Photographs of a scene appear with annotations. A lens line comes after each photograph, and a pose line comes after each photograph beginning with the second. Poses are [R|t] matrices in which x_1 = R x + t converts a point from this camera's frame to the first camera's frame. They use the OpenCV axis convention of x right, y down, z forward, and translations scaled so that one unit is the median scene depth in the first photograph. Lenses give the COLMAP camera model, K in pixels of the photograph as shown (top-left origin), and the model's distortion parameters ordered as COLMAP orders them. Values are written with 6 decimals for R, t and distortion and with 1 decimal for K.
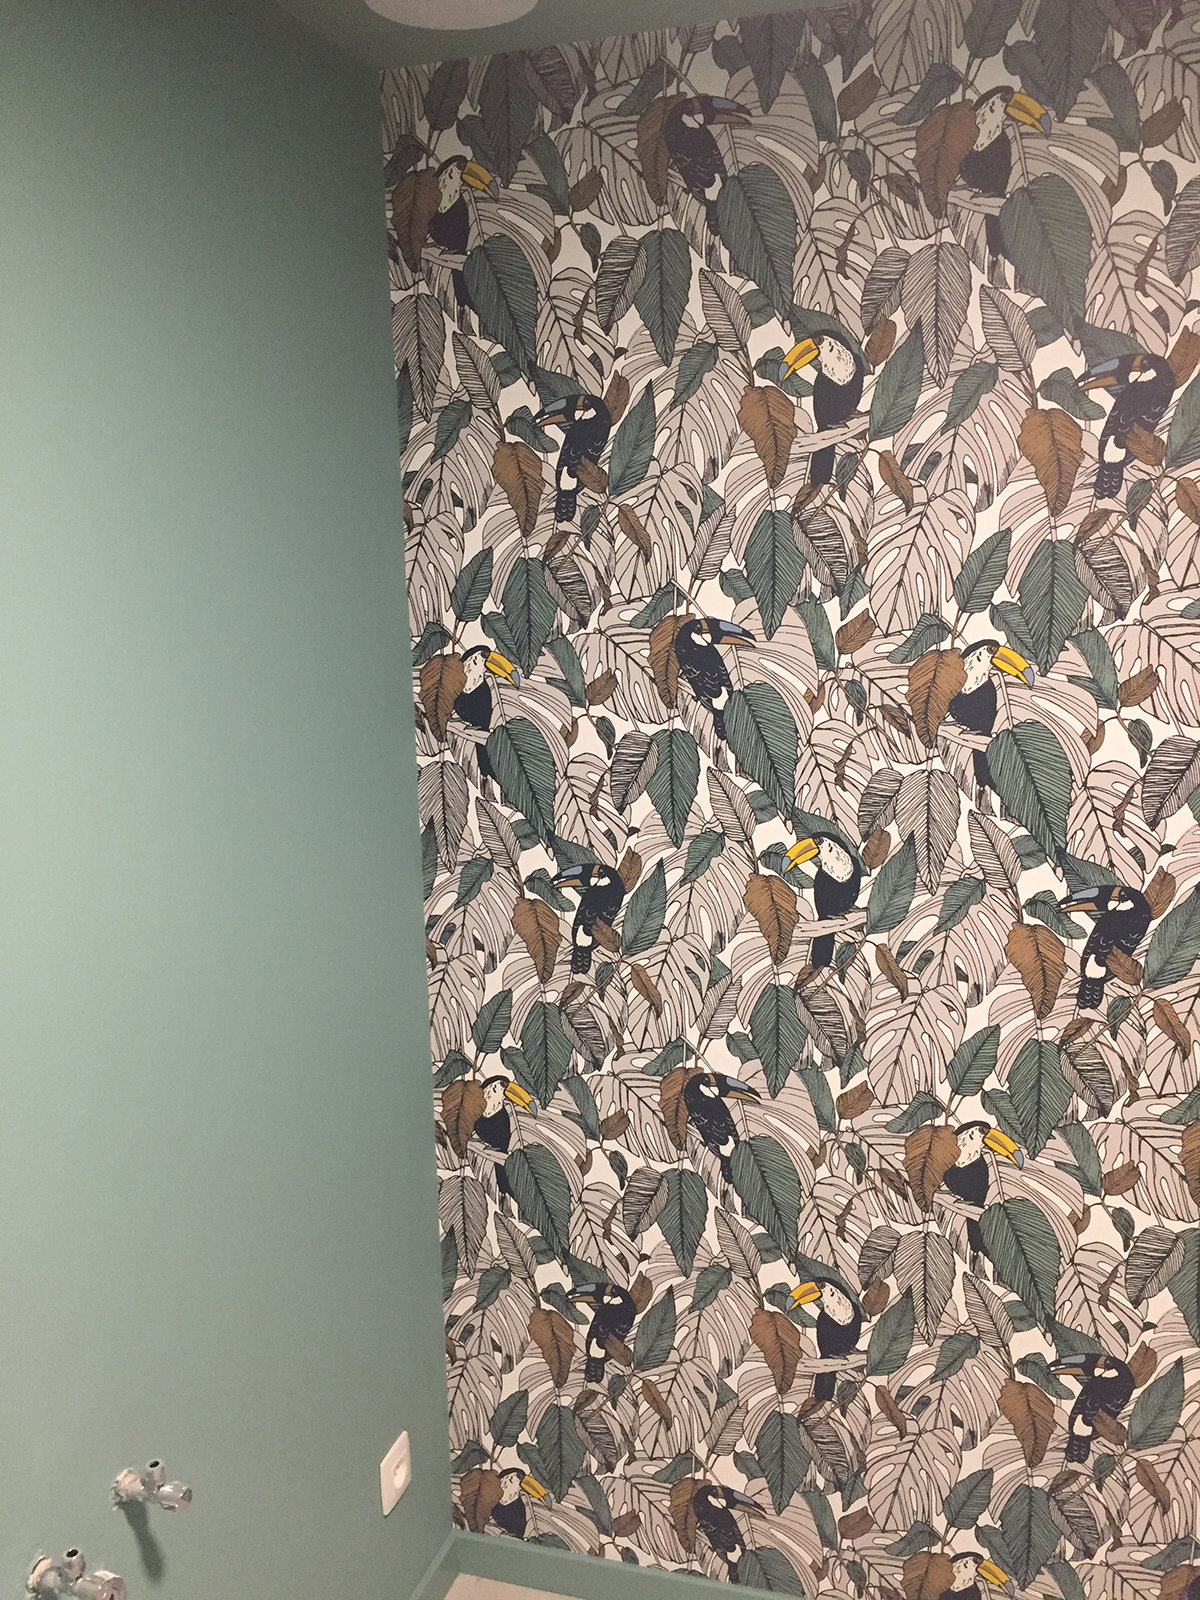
lens RADIAL K [[1418.1, 0, 592.5], [0, 1418.1, 808.8], [0, 0, 1]] dist [0.086299, -0.135321]
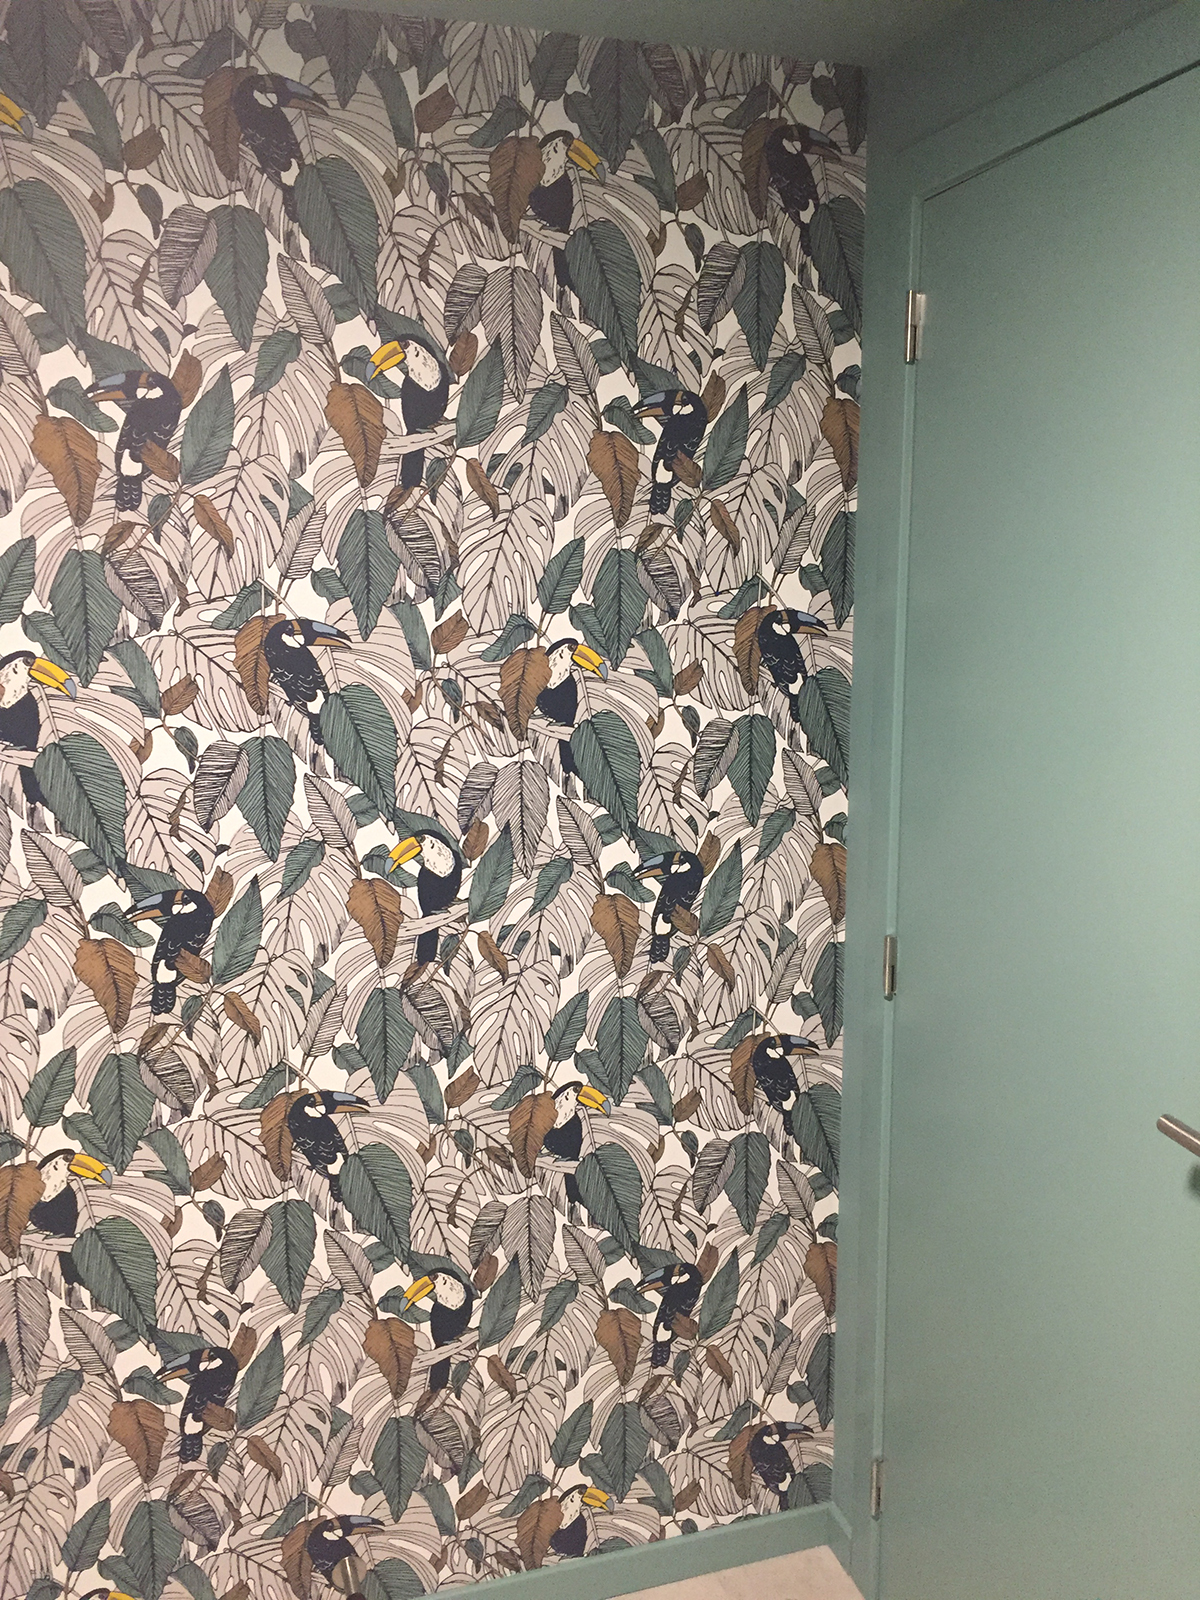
lens RADIAL K [[1418.1, 0, 592.5], [0, 1418.1, 808.8], [0, 0, 1]] dist [0.086299, -0.135321]
pose [[0.801013, -0.082180, 0.592979, -0.359086], [0.086527, 0.996025, 0.021155, -0.010087], [-0.592361, 0.034363, 0.804940, 0.118348]]
